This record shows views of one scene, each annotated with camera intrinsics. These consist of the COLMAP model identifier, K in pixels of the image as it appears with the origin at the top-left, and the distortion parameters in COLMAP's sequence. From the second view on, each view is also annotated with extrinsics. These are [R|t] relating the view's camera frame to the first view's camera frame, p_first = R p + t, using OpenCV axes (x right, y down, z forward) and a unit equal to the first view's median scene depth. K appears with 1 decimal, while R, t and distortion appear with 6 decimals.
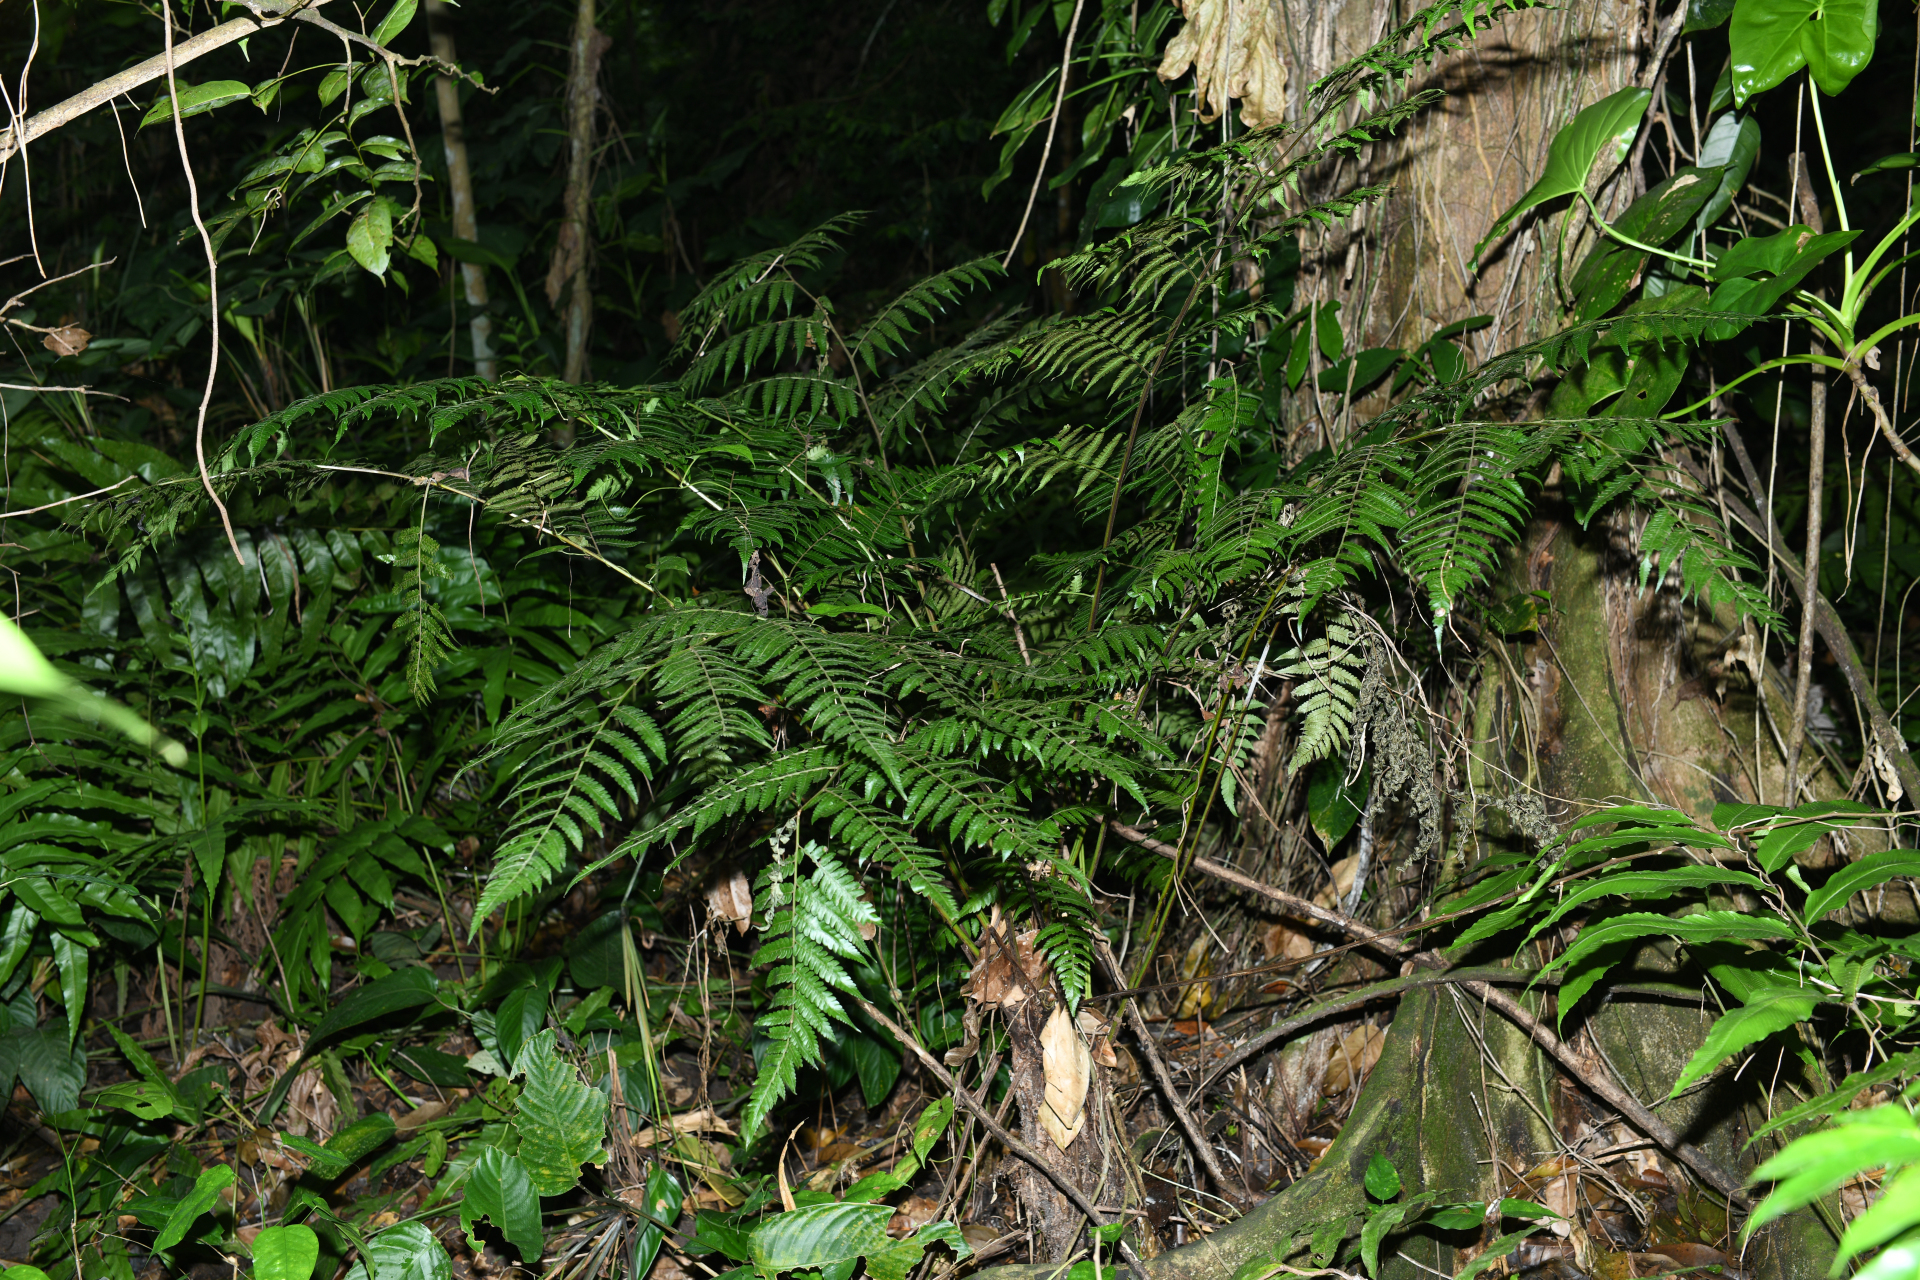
lens RADIAL K [[1937.0, 0, 965.0], [0, 1937.0, 638.4], [0, 0, 1]] dist [-0.042132, 0.000000]
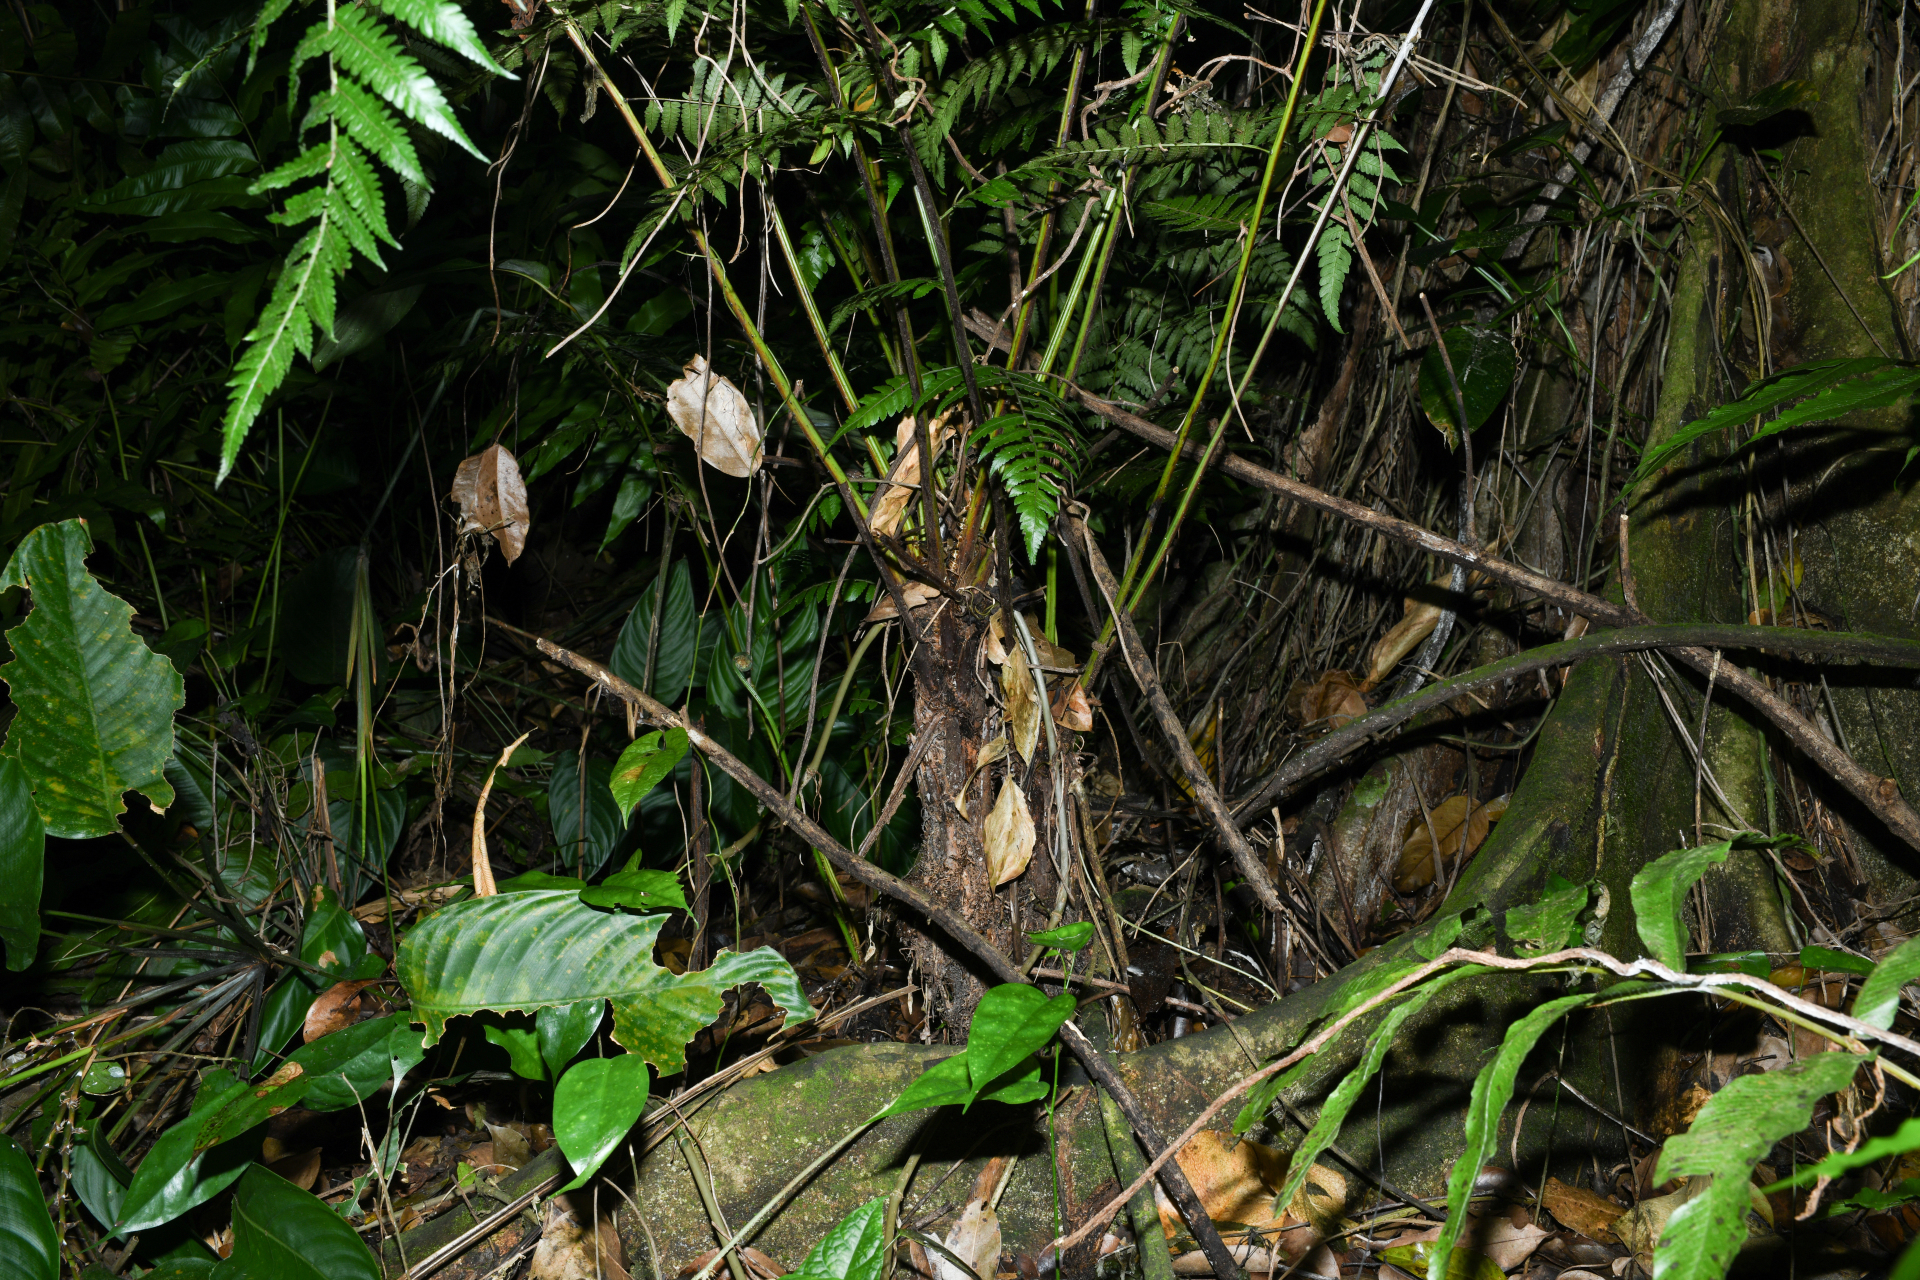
lens RADIAL K [[1937.0, 0, 954.1], [0, 1937.0, 660.8], [0, 0, 1]] dist [-0.042132, 0.000000]
pose [[0.997741, 0.065605, 0.014485, 0.025301], [-0.065553, 0.997841, -0.004059, 0.192376], [-0.014720, 0.003100, 0.999887, 0.391339]]
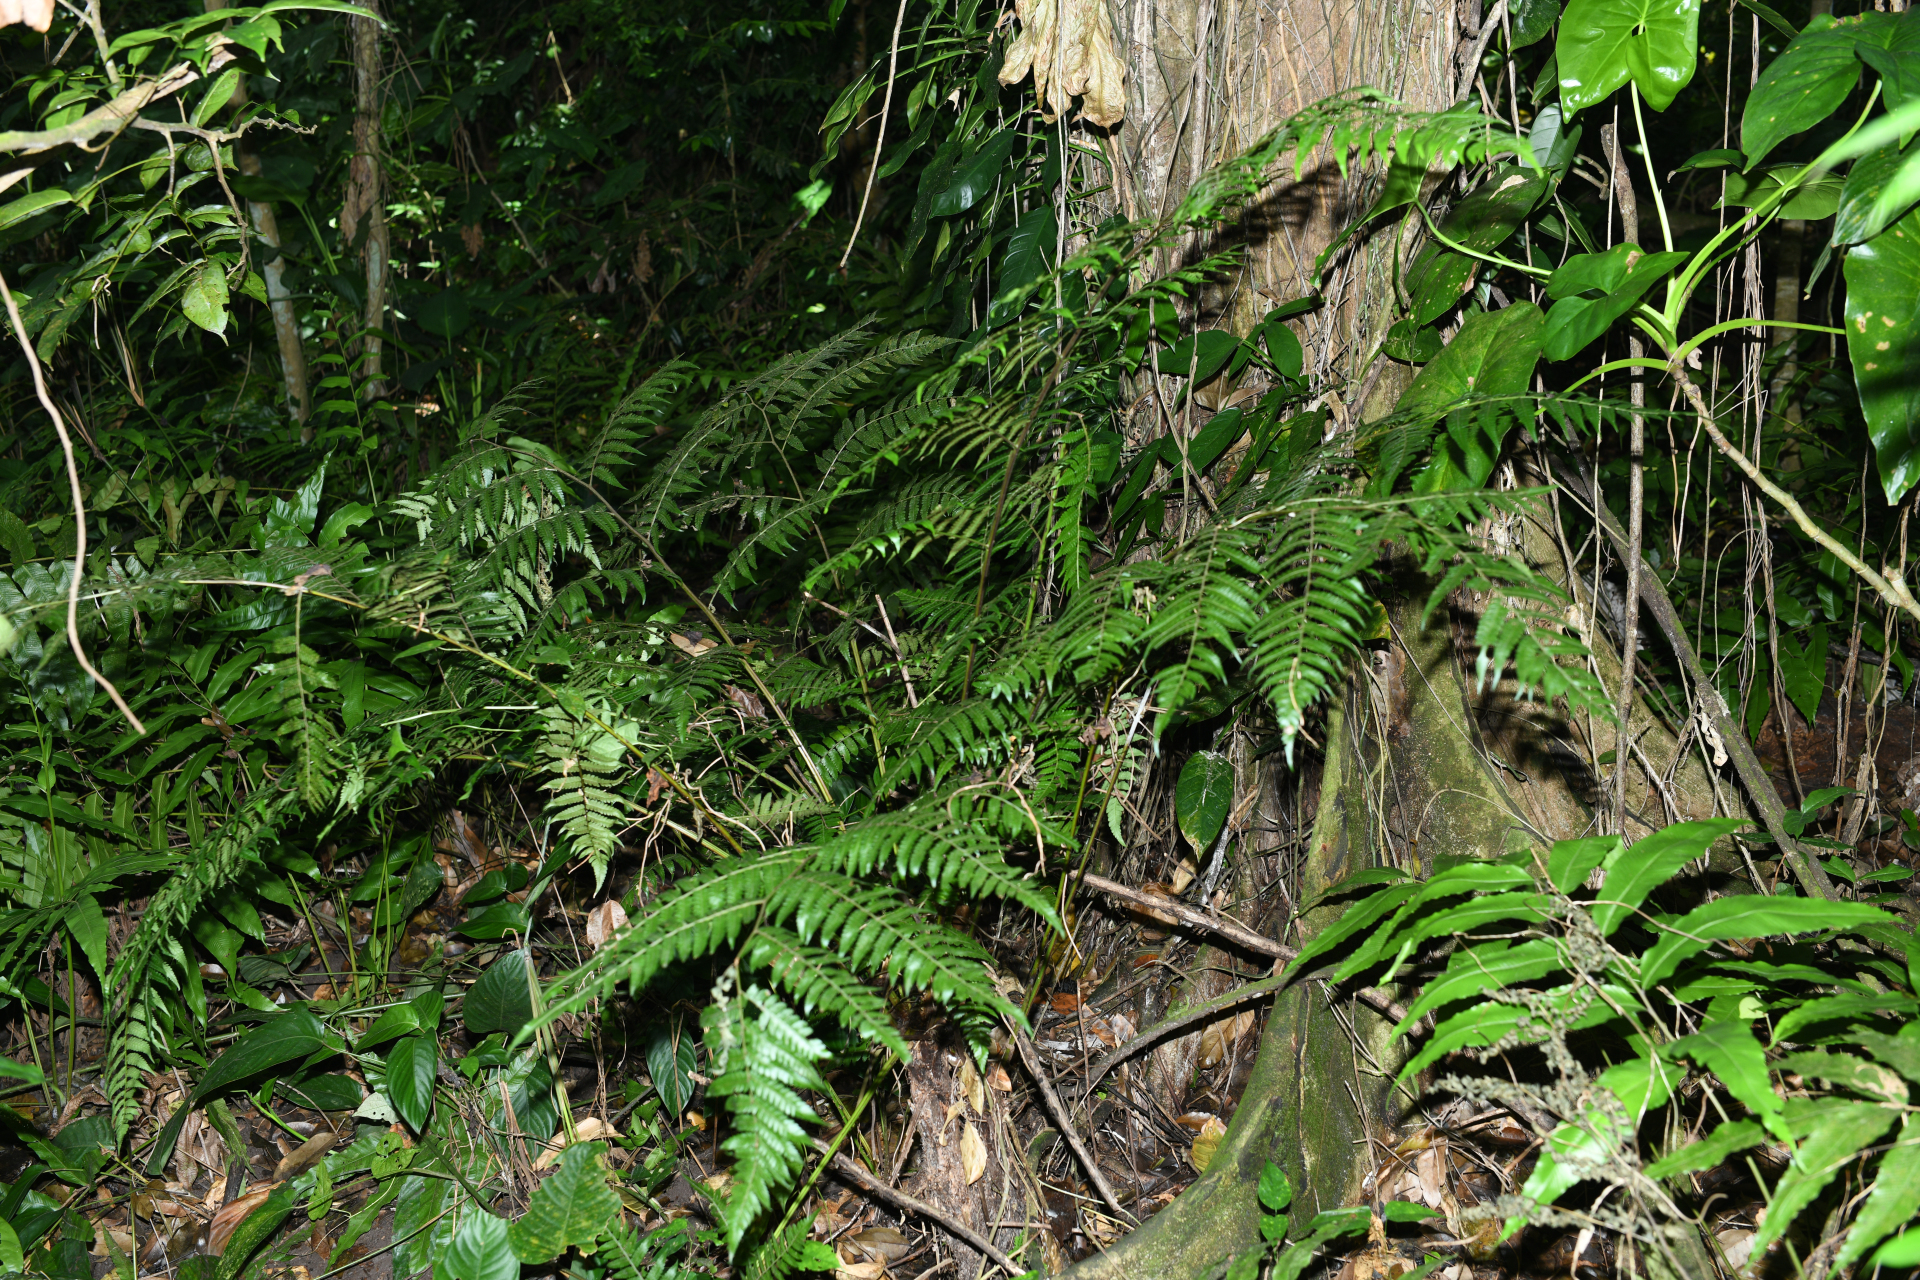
lens RADIAL K [[1937.0, 0, 956.0], [0, 1937.0, 621.9], [0, 0, 1]] dist [-0.042132, 0.000000]
pose [[0.993792, -0.061562, 0.092667, -0.030475], [0.054321, 0.995415, 0.078729, -0.105412], [-0.097089, -0.073207, 0.992580, -0.009548]]
